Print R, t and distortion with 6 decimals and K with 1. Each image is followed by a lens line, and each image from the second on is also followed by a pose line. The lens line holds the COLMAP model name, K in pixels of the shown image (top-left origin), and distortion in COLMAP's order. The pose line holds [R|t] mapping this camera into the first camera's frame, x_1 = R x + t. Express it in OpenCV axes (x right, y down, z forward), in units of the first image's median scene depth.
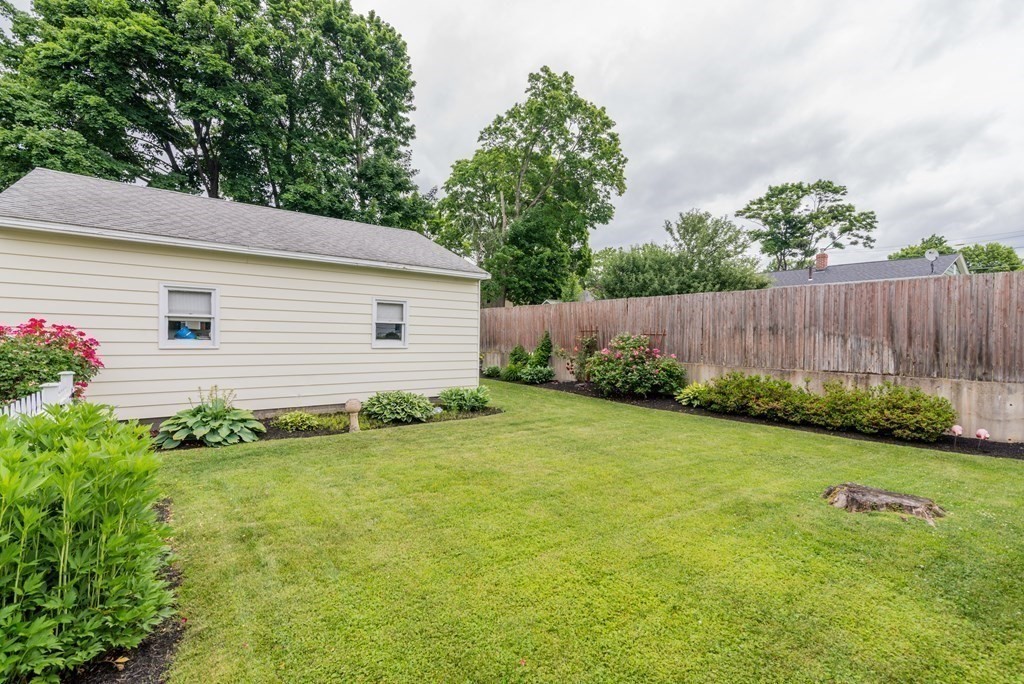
lens RADIAL K [[464.6, 0, 509.8], [0, 464.6, 340.0], [0, 0, 1]] dist [-0.000149, 0.000349]
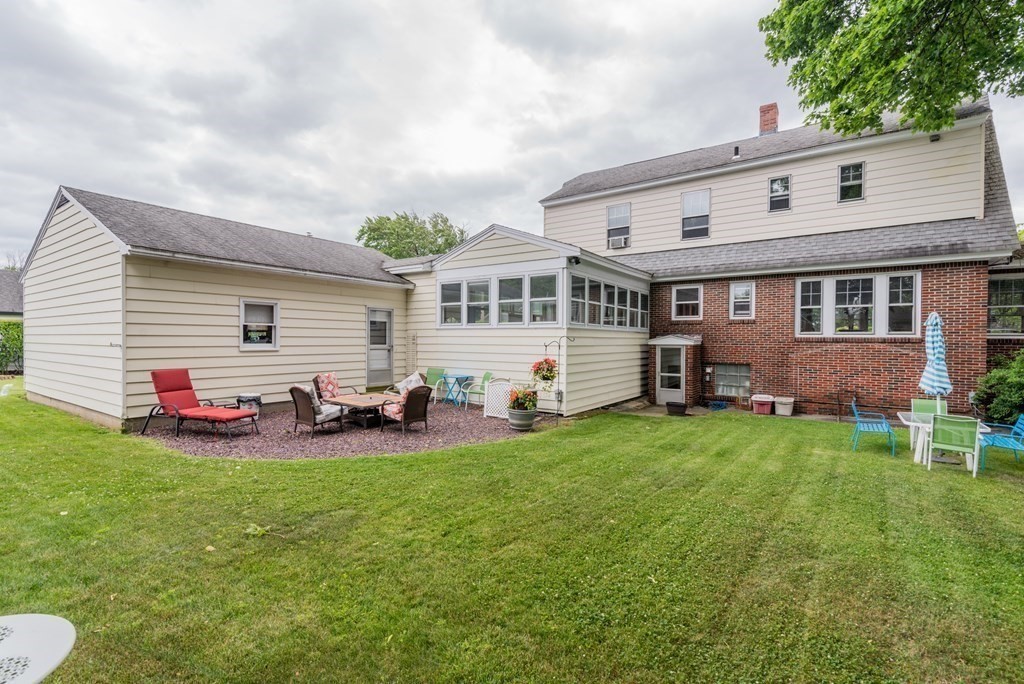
lens RADIAL K [[464.6, 0, 515.0], [0, 464.6, 344.0], [0, 0, 1]] dist [-0.000149, 0.000349]
pose [[0.942753, -0.009150, 0.333365, -0.476964], [0.007487, 0.999952, 0.006272, -0.002976], [-0.333407, -0.003417, 0.942777, -0.427349]]
